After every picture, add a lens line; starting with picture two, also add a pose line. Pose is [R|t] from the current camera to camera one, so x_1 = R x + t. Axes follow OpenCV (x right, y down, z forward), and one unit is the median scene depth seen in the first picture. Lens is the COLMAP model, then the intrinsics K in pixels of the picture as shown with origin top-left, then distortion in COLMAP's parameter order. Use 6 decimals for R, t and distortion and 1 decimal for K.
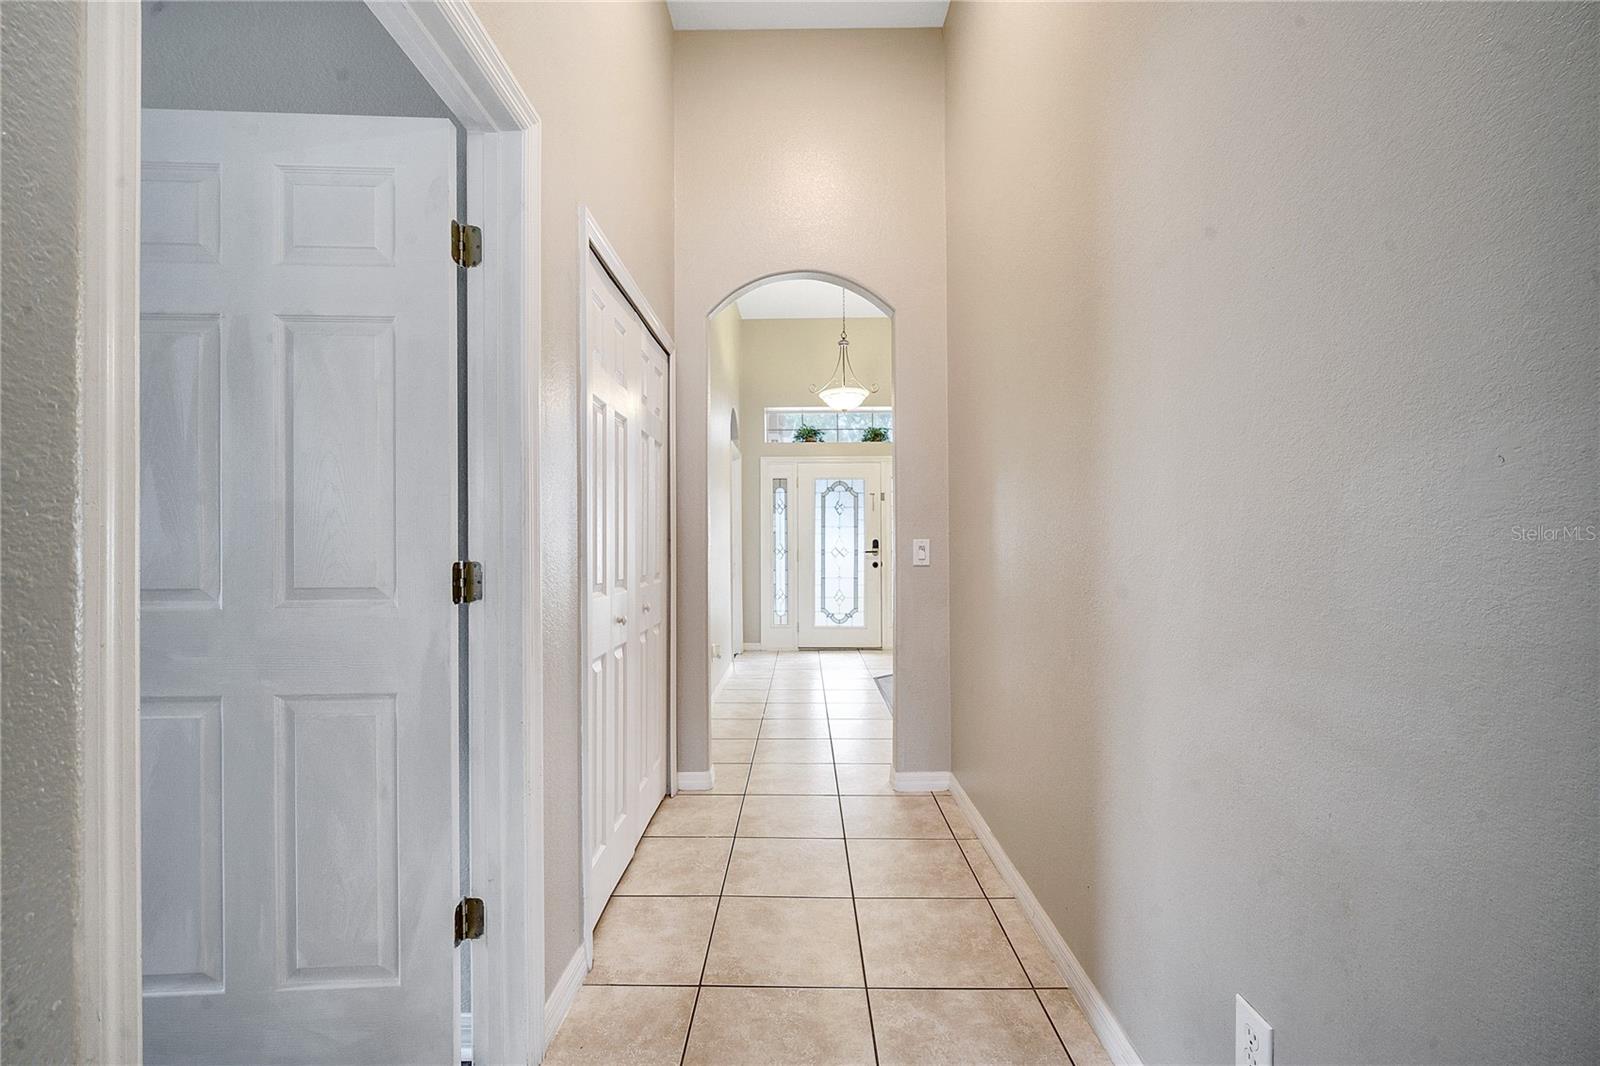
lens RADIAL K [[655.4, 0, 797.9], [0, 655.4, 544.9], [0, 0, 1]] dist [-0.005913, -0.000949]
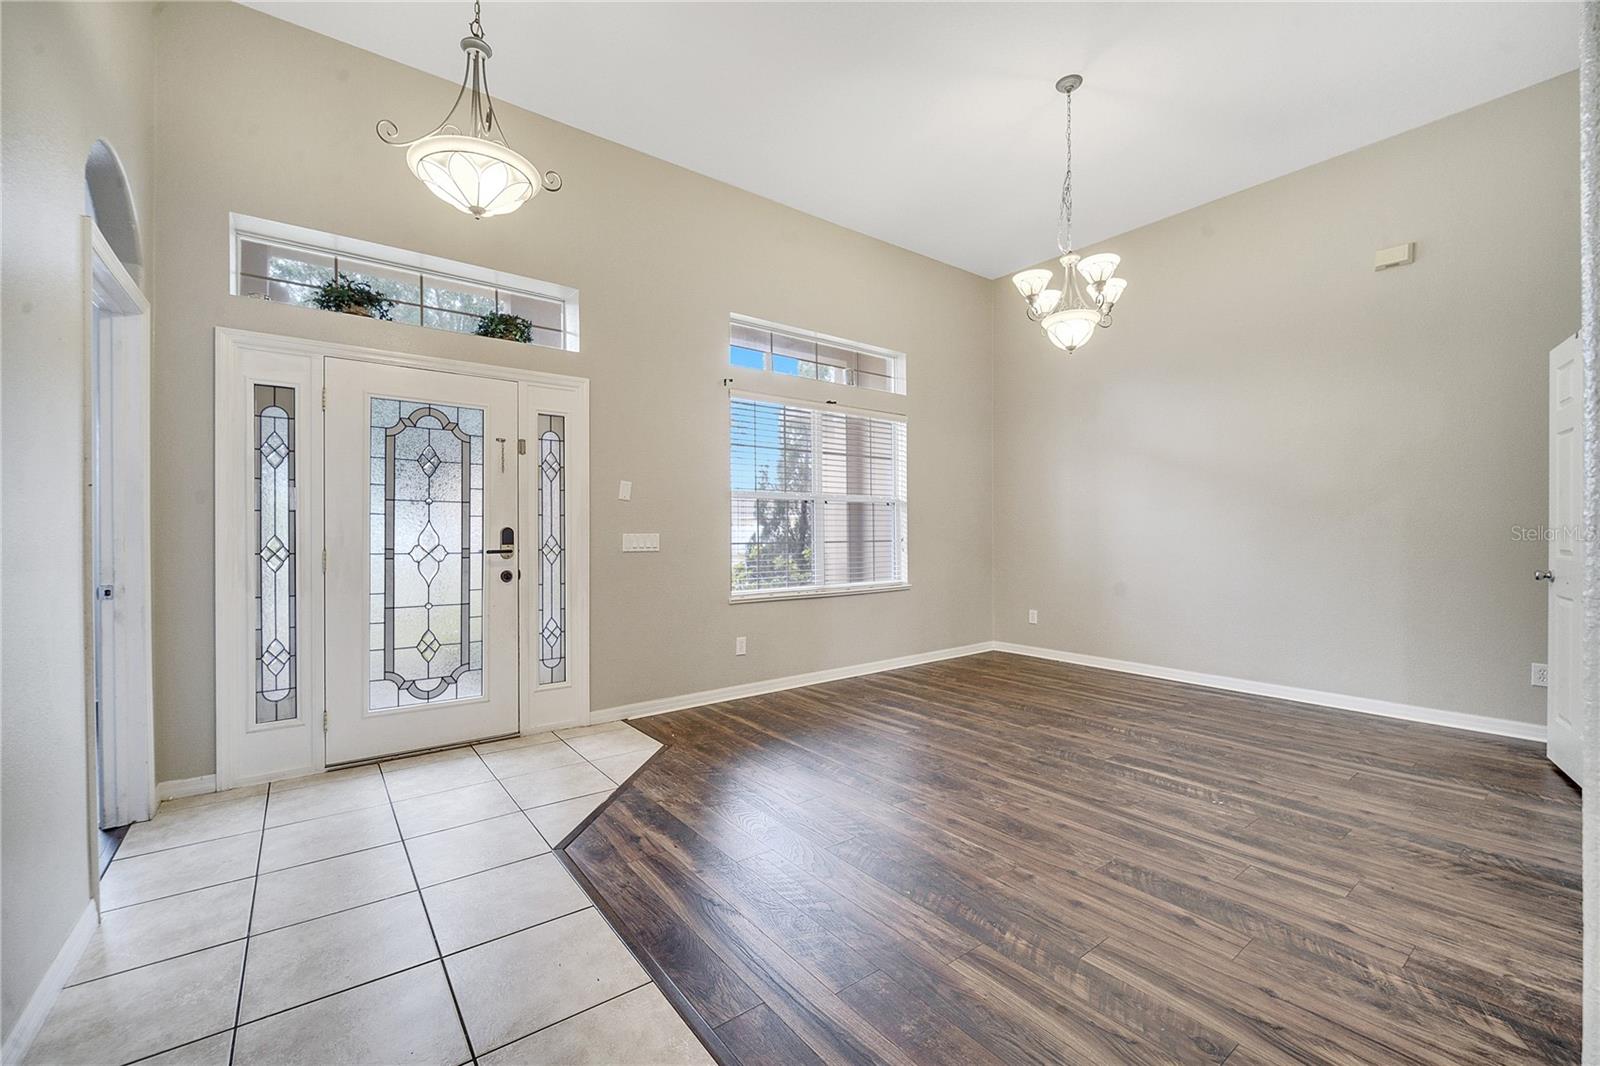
lens RADIAL K [[655.4, 0, 795.5], [0, 655.4, 535.0], [0, 0, 1]] dist [-0.005913, -0.000949]
pose [[0.802209, 0.001749, 0.597040, -0.008241], [-0.009120, 0.999915, 0.009325, -0.009389], [-0.596973, -0.012926, 0.802157, 0.444794]]
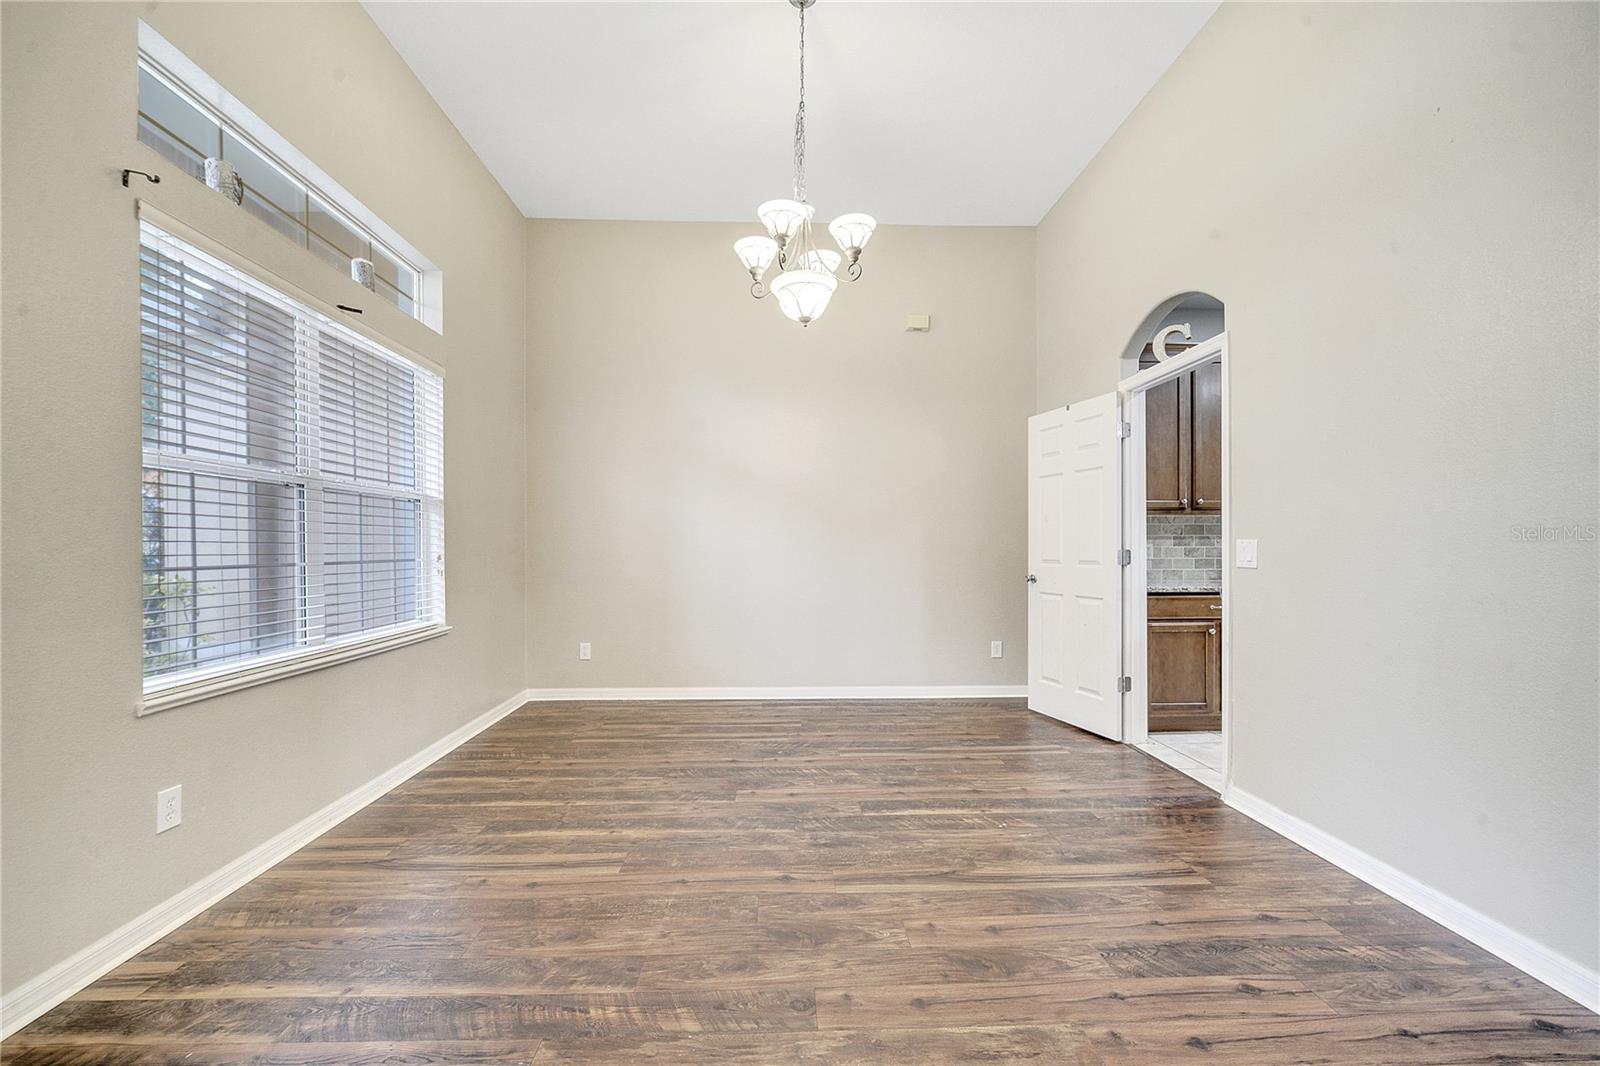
lens RADIAL K [[655.4, 0, 792.6], [0, 655.4, 549.5], [0, 0, 1]] dist [-0.005913, -0.000949]
pose [[-0.021778, 0.003908, 0.999755, 0.052593], [-0.009492, 0.999946, -0.004116, -0.004518], [-0.999718, -0.009579, -0.021740, 0.736435]]
